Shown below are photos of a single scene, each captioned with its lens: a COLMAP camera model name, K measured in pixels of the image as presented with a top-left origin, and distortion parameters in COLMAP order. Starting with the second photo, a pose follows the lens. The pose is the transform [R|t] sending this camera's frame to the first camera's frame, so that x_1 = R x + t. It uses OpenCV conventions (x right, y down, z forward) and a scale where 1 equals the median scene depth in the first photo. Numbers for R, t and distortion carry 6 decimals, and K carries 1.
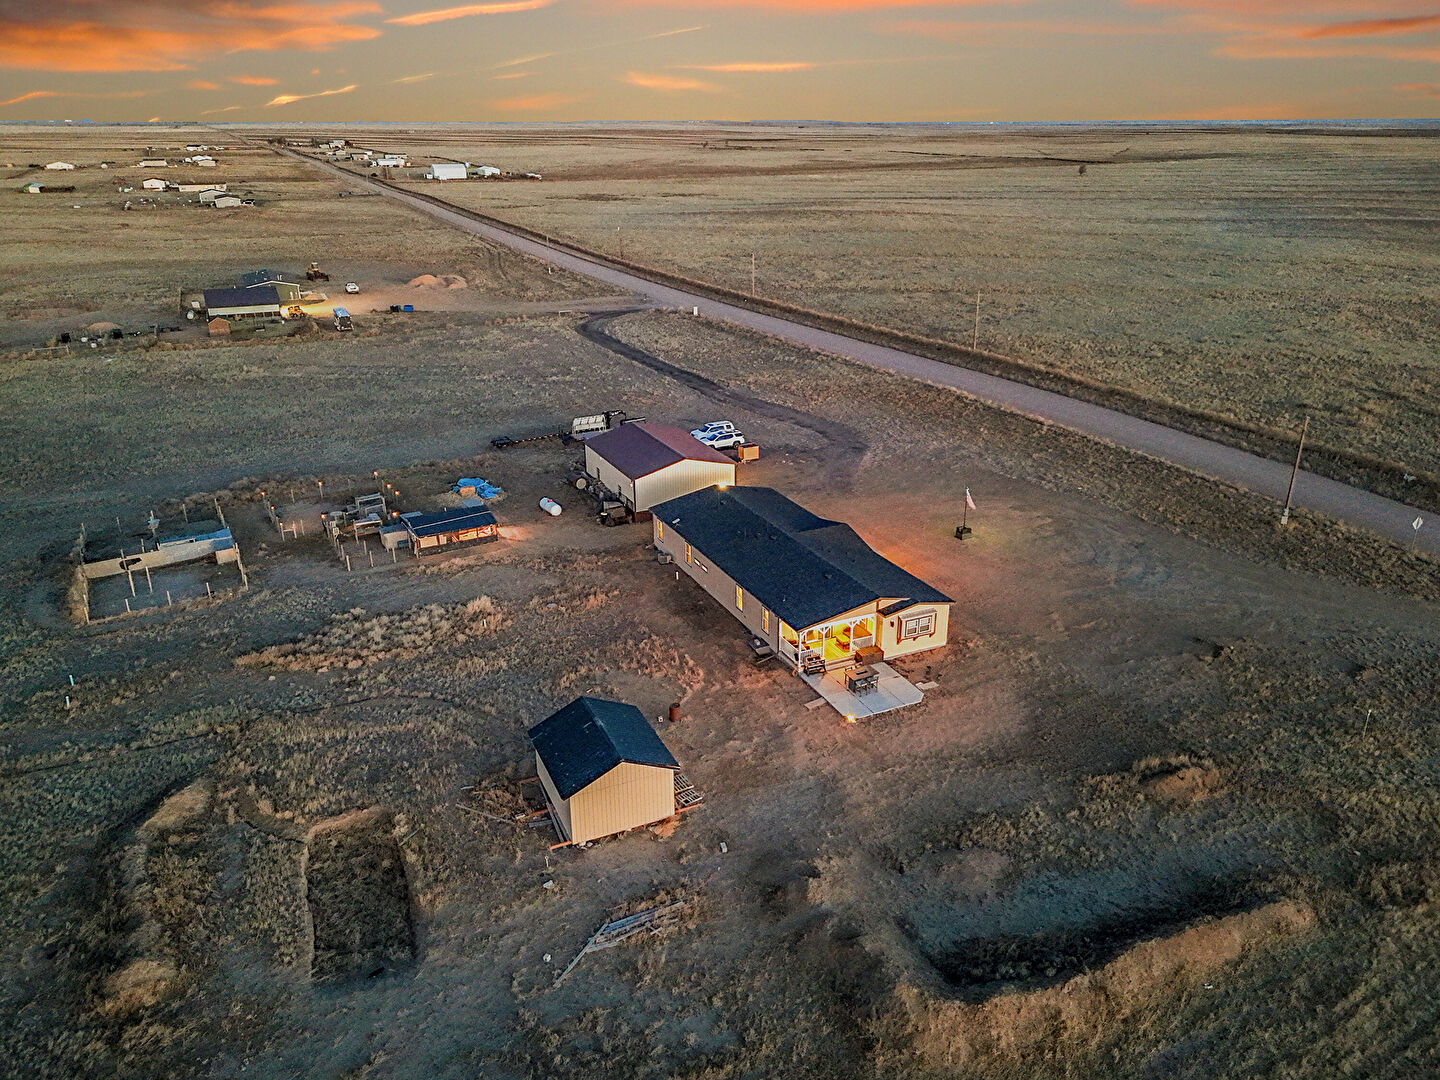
lens RADIAL K [[1058.0, 0, 722.4], [0, 1058.0, 527.1], [0, 0, 1]] dist [0.076258, -0.065641]
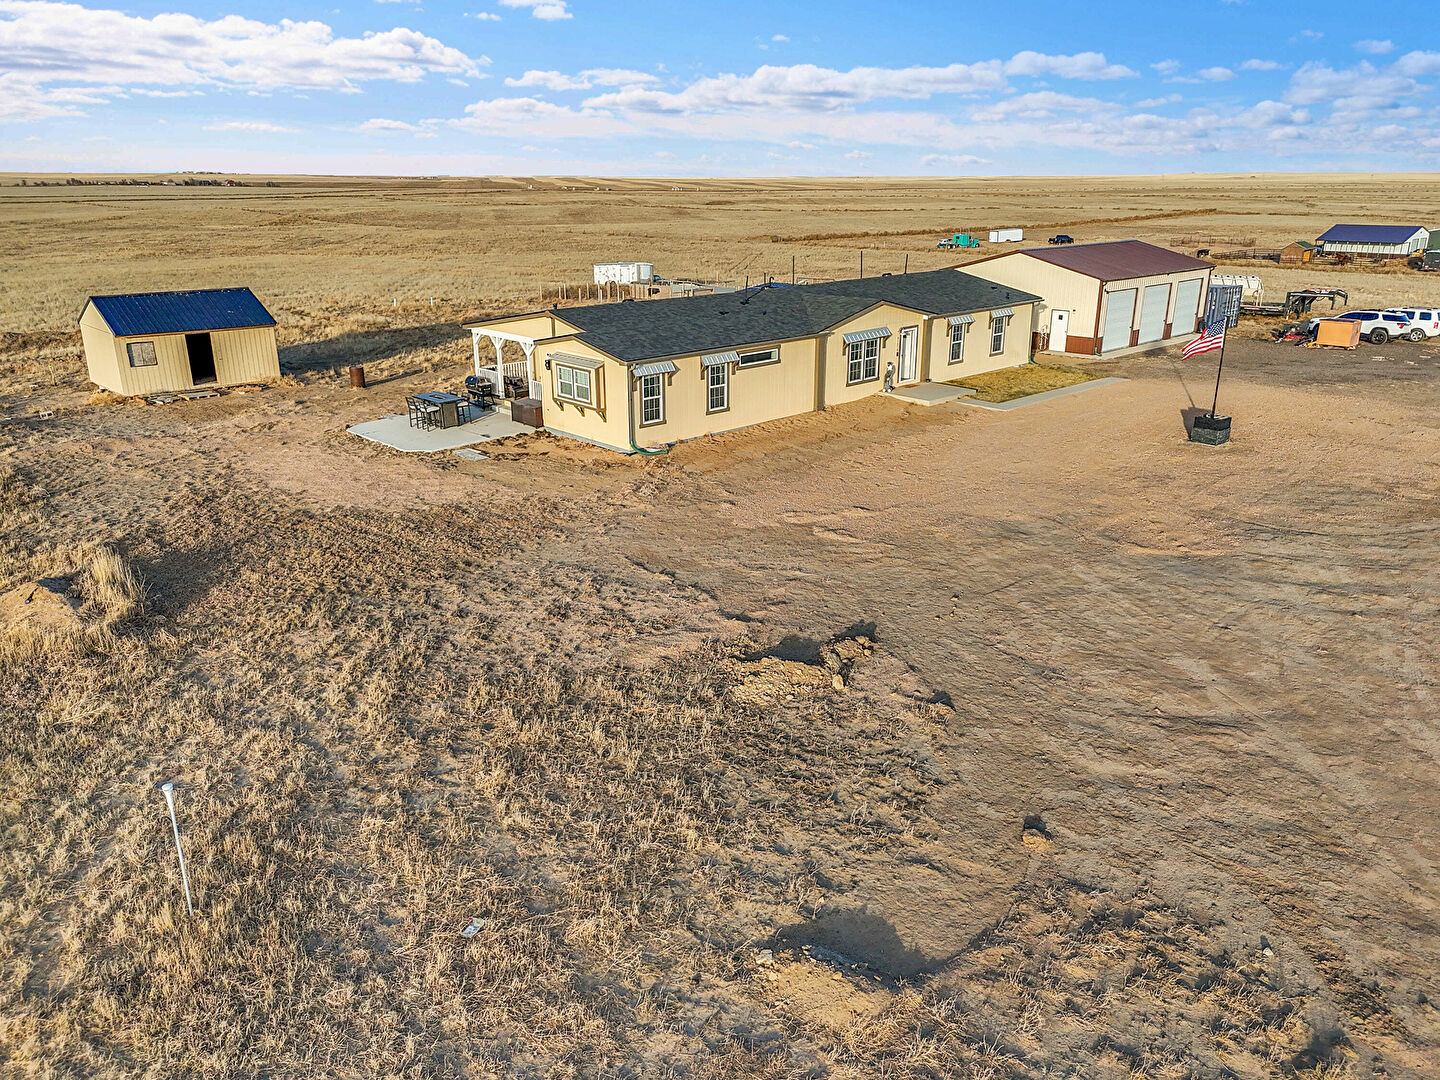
lens RADIAL K [[1058.0, 0, 724.7], [0, 1058.0, 535.1], [0, 0, 1]] dist [0.076258, -0.065641]
pose [[0.315170, 0.305369, -0.898564, 0.677244], [-0.338807, 0.920631, 0.194032, 0.031828], [0.886497, 0.243287, 0.393617, 0.826490]]
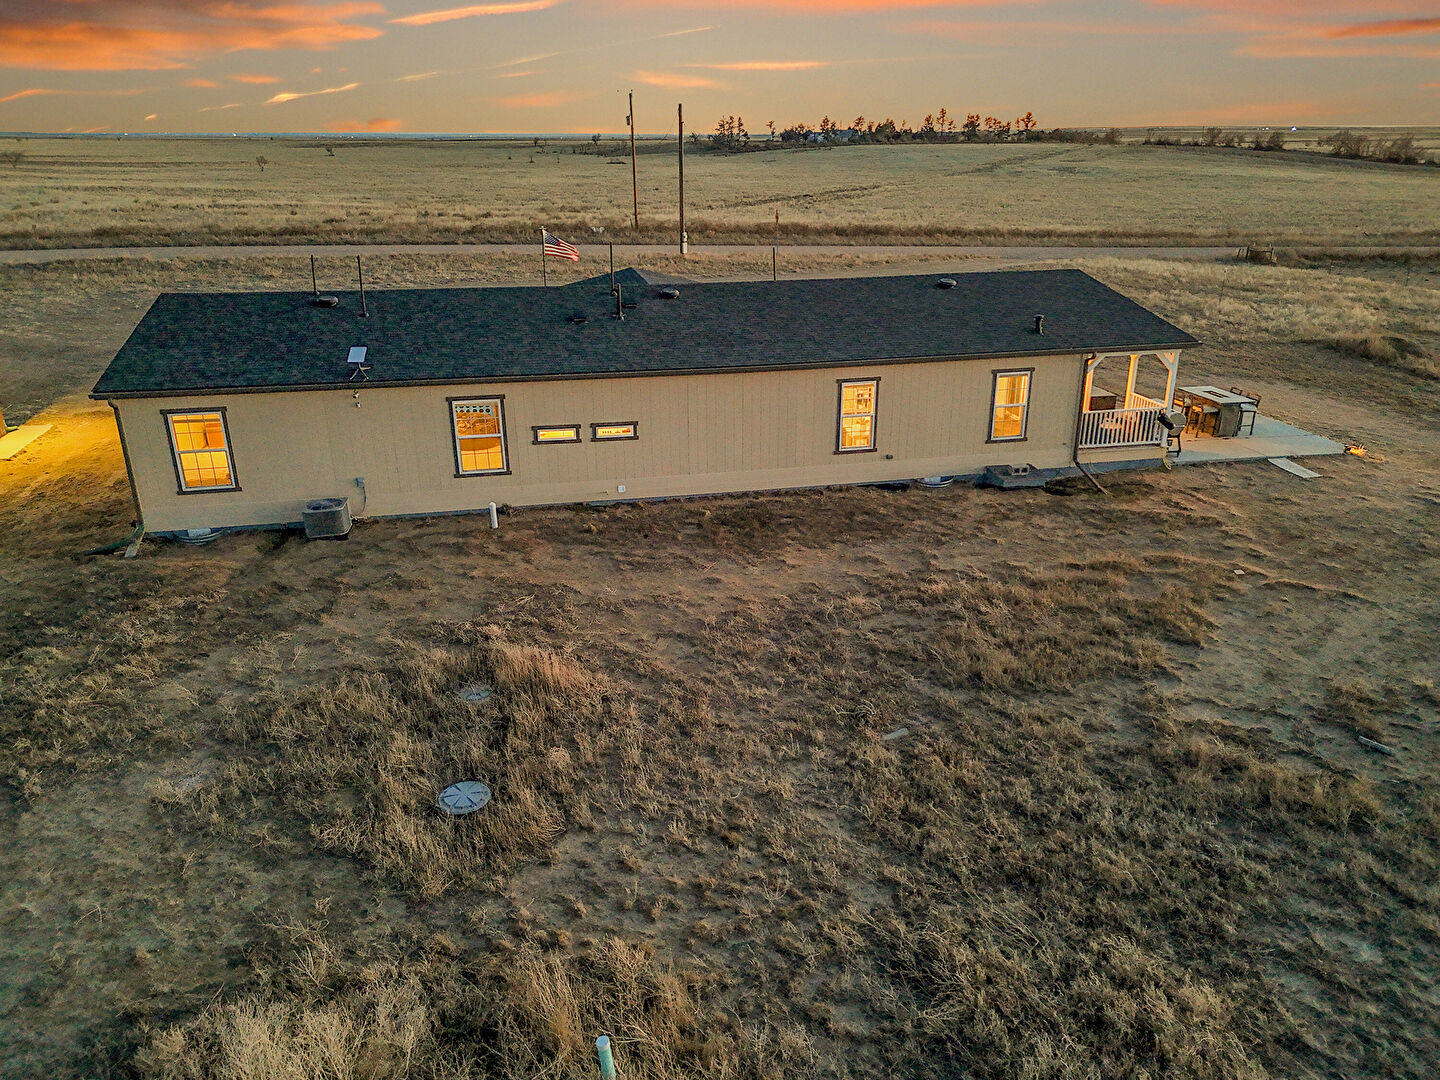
lens RADIAL K [[1058.0, 0, 727.8], [0, 1058.0, 540.5], [0, 0, 1]] dist [0.076258, -0.065641]
pose [[0.226173, -0.342089, 0.912042, -0.330177], [0.347755, 0.902961, 0.252444, 0.001208], [-0.909897, 0.260071, 0.323189, 0.947521]]
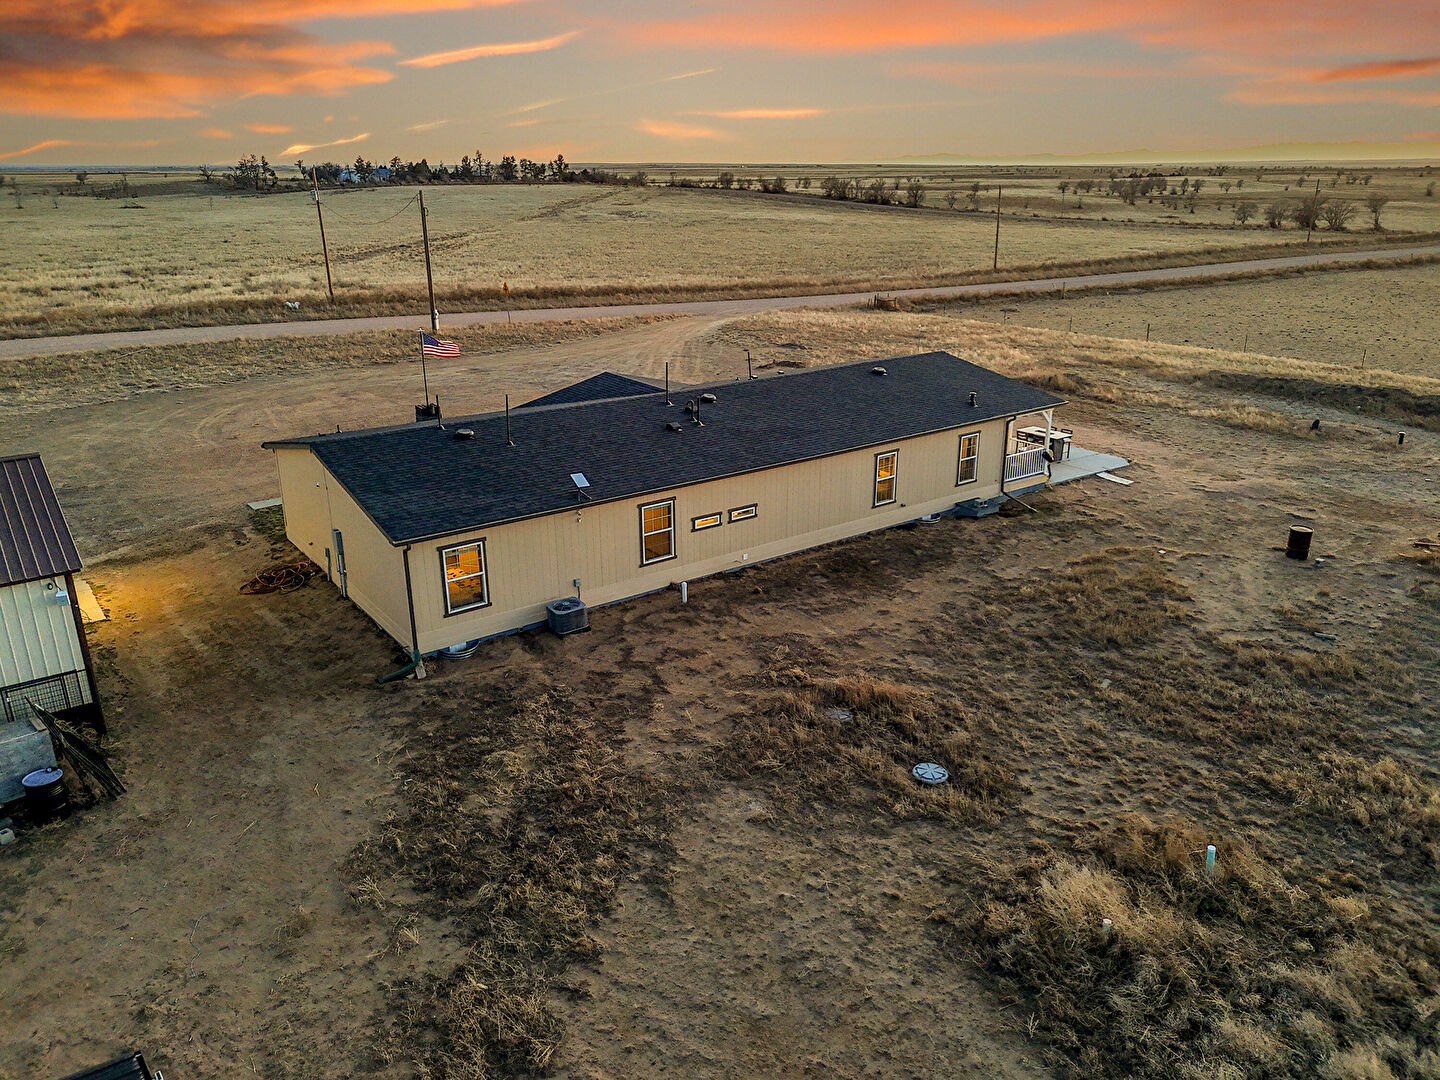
lens RADIAL K [[1058.0, 0, 729.5], [0, 1058.0, 538.8], [0, 0, 1]] dist [0.076258, -0.065641]
pose [[-0.197720, -0.317915, 0.927274, -0.421884], [0.354590, 0.858696, 0.370011, -0.110578], [-0.913878, 0.401960, -0.057052, 1.114359]]
